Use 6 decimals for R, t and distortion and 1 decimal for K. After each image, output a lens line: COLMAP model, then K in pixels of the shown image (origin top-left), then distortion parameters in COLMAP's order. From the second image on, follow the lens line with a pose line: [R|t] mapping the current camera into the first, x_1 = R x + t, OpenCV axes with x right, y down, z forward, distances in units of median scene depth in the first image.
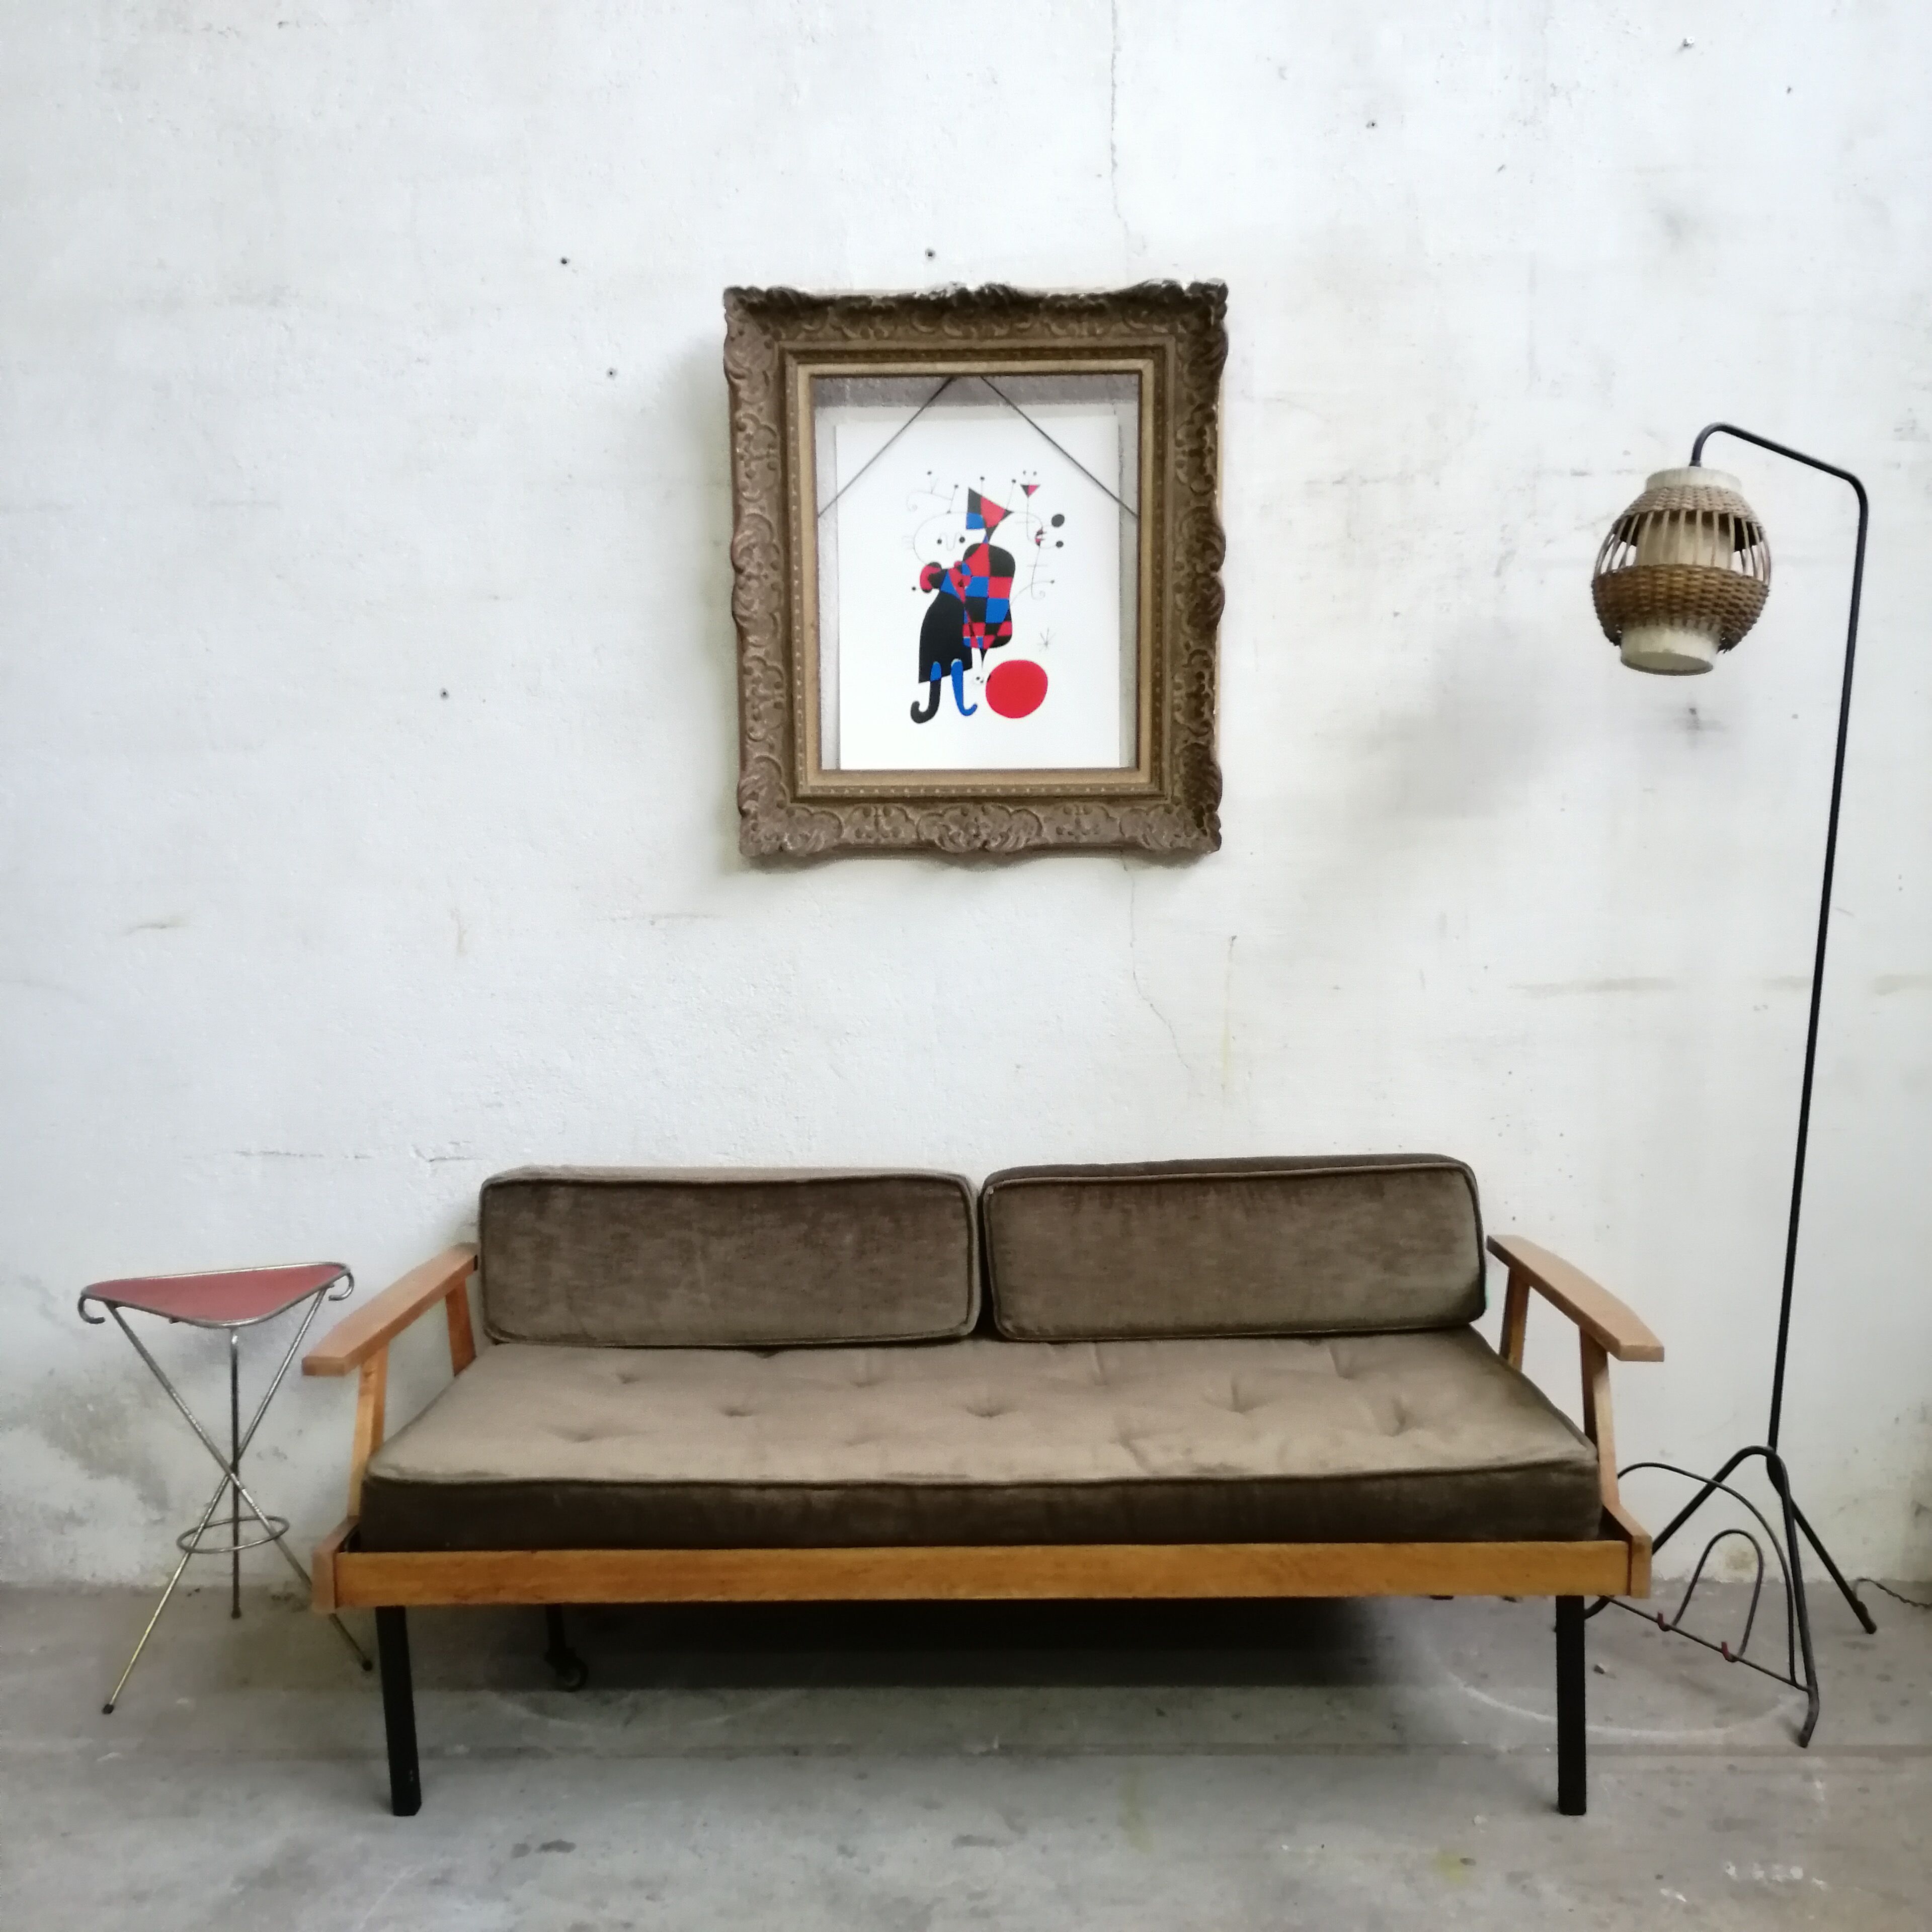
lens RADIAL K [[2016.0, 0, 961.4], [0, 2016.0, 961.0], [0, 0, 1]] dist [0.007876, 0.000000]
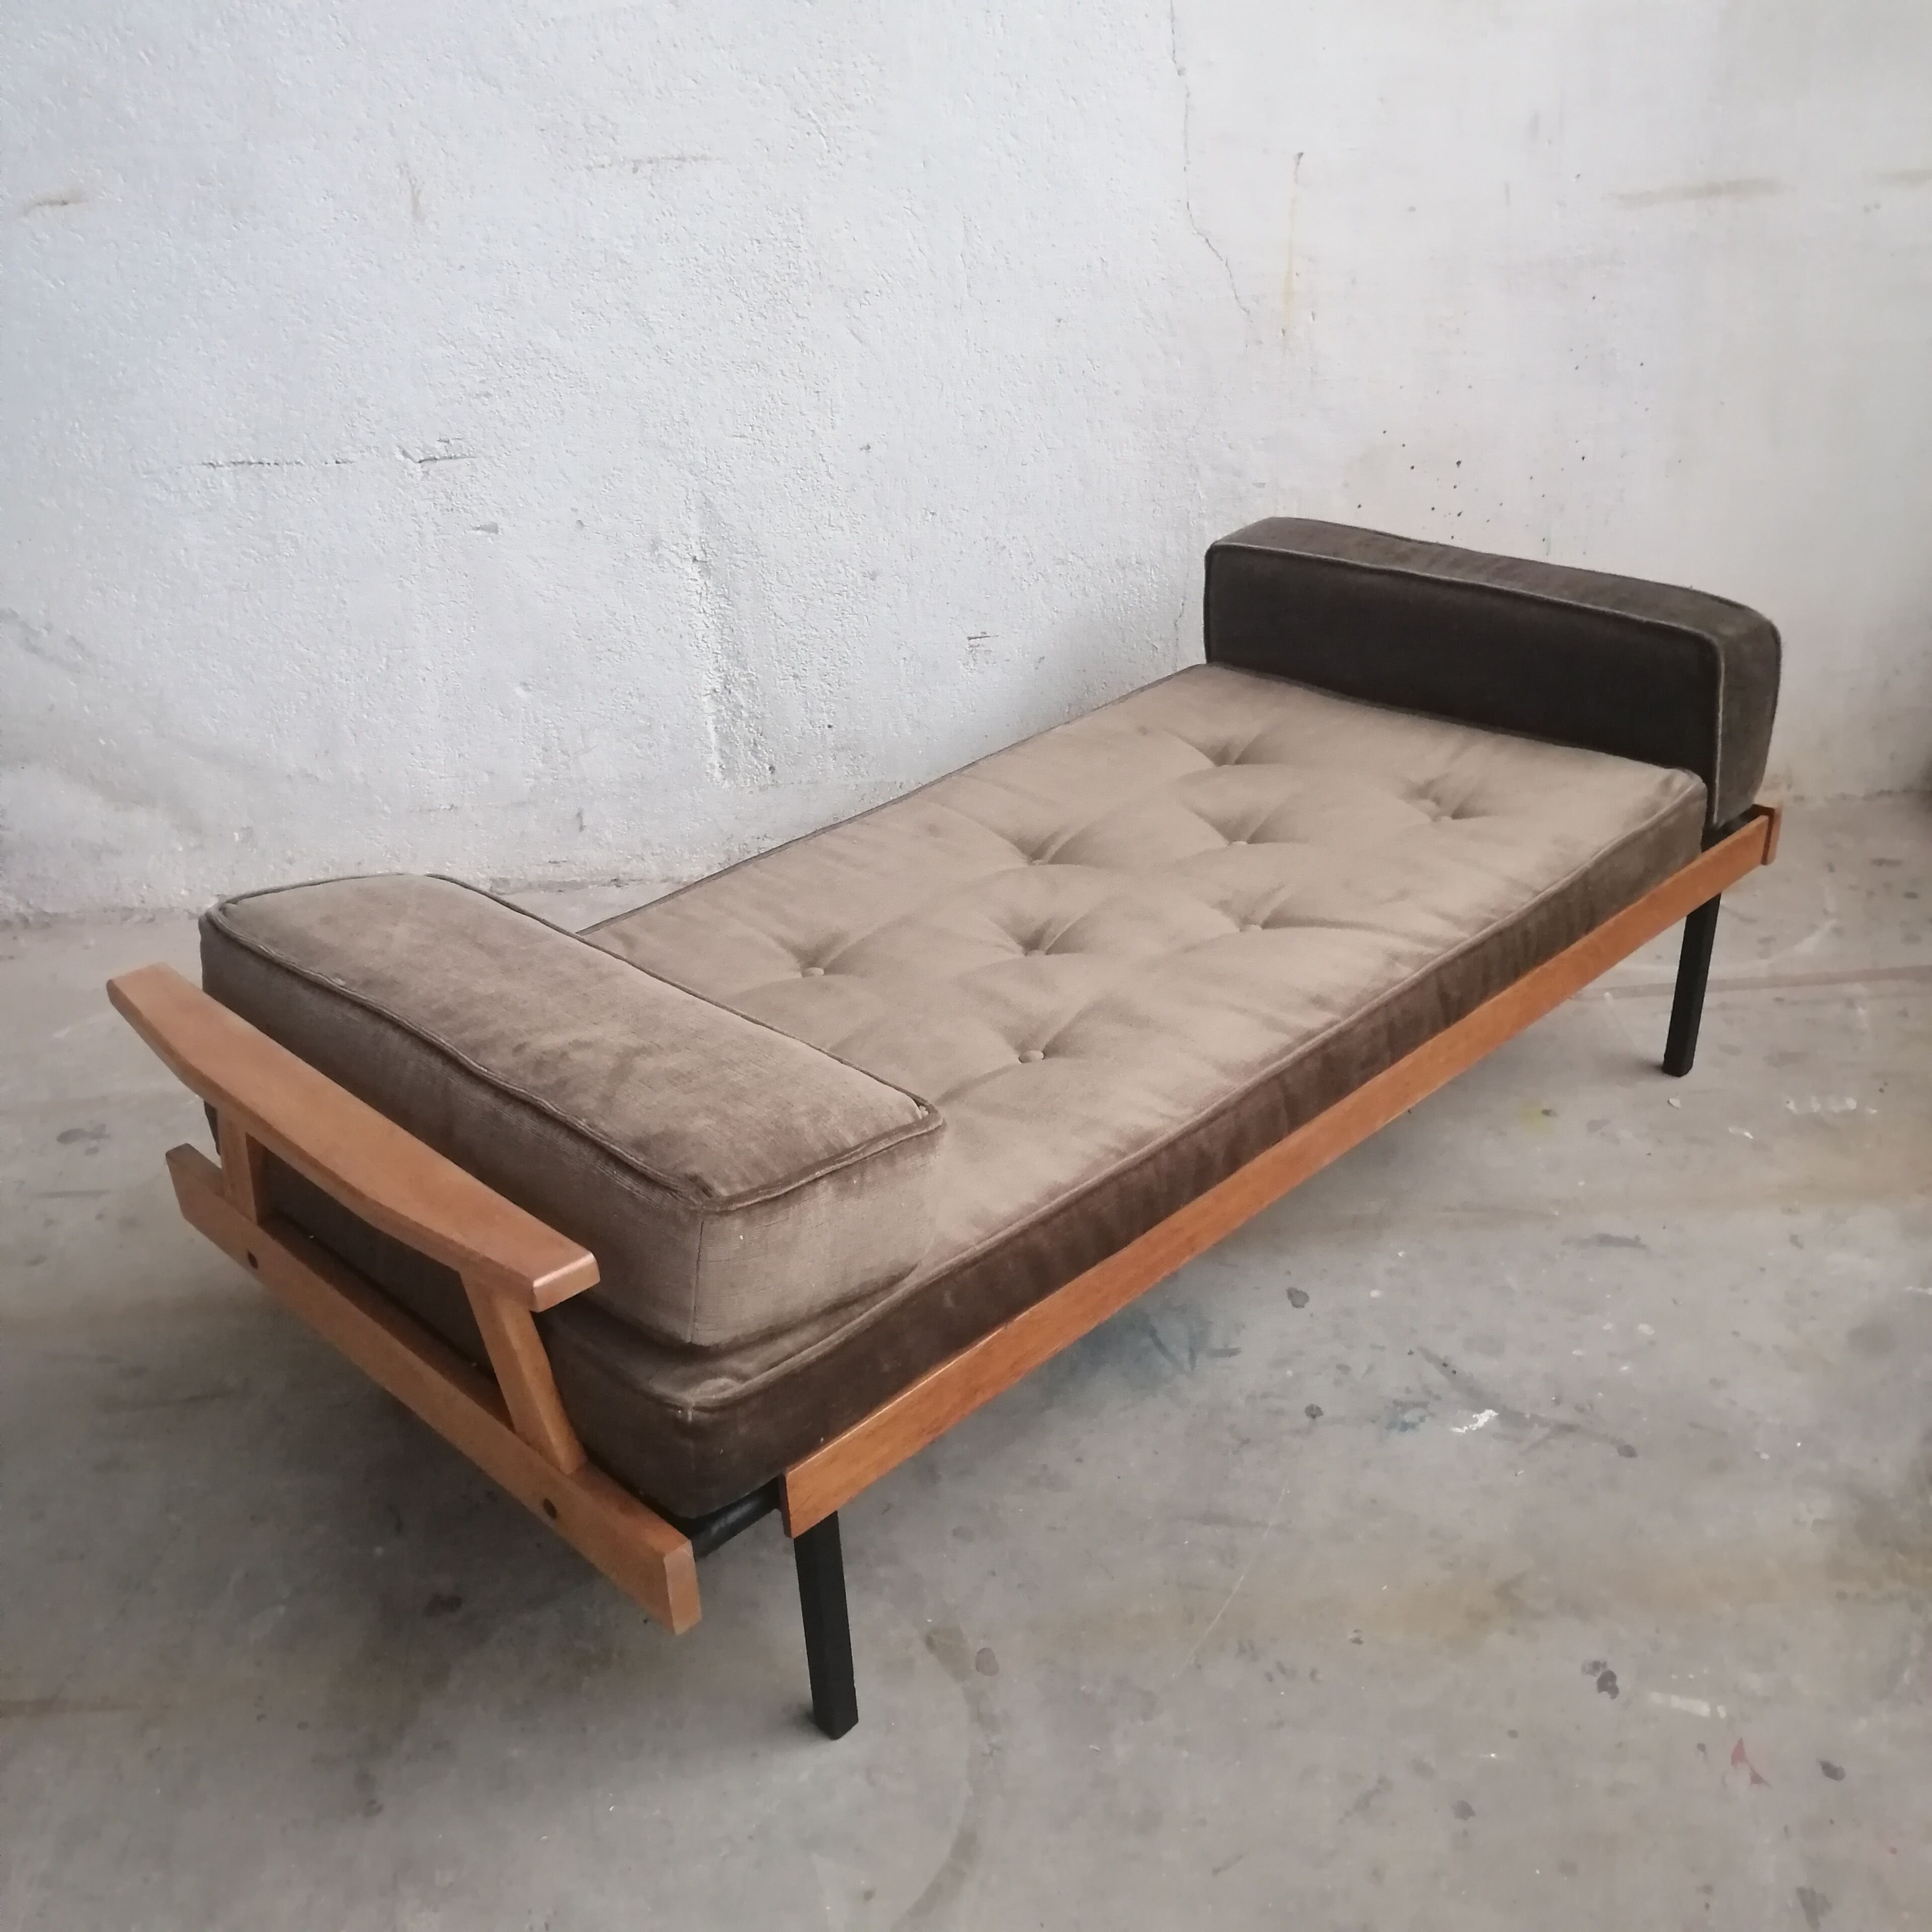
lens RADIAL K [[2016.0, 0, 958.7], [0, 2016.0, 980.5], [0, 0, 1]] dist [0.007876, 0.000000]
pose [[0.996595, -0.069863, 0.043796, -0.080891], [0.045058, 0.906253, 0.420327, -0.064836], [-0.069055, -0.416923, 0.906315, 0.059911]]
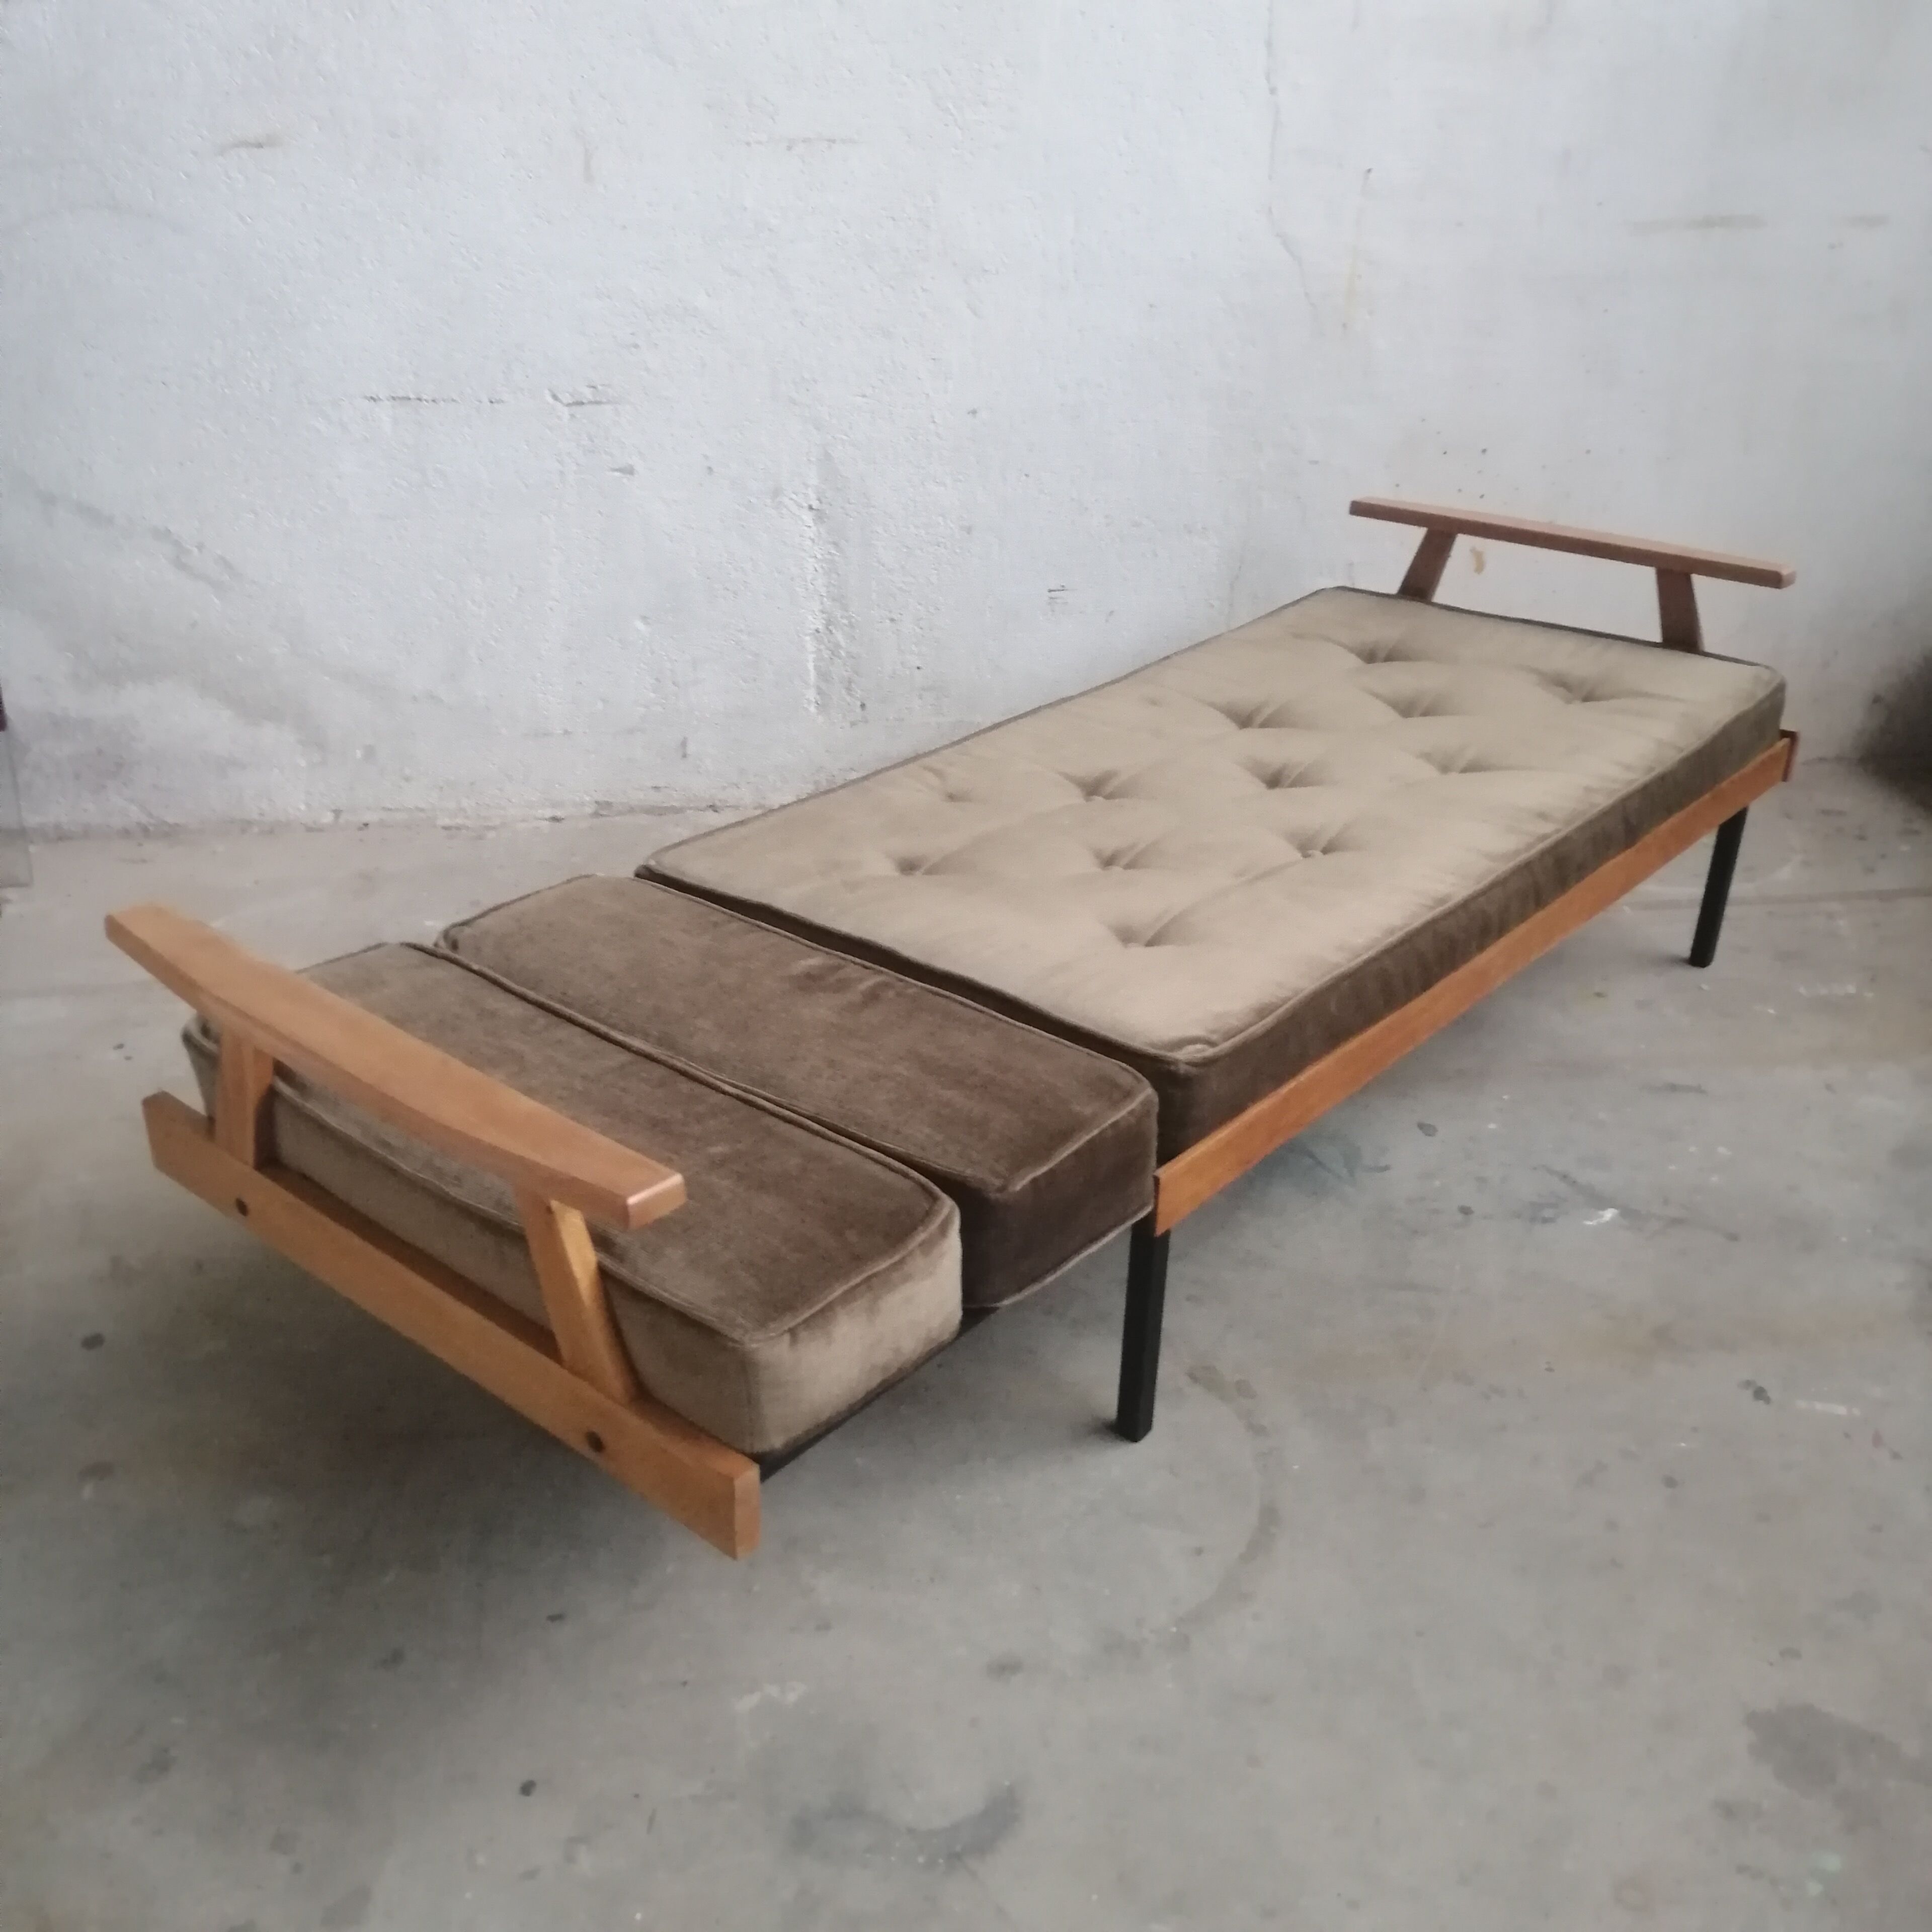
lens RADIAL K [[2016.0, 0, 954.7], [0, 2016.0, 984.4], [0, 0, 1]] dist [0.007876, 0.000000]
pose [[0.986580, -0.053302, 0.154331, -0.258007], [-0.012187, 0.918537, 0.395146, -0.035778], [-0.162821, -0.391724, 0.905561, -0.044500]]
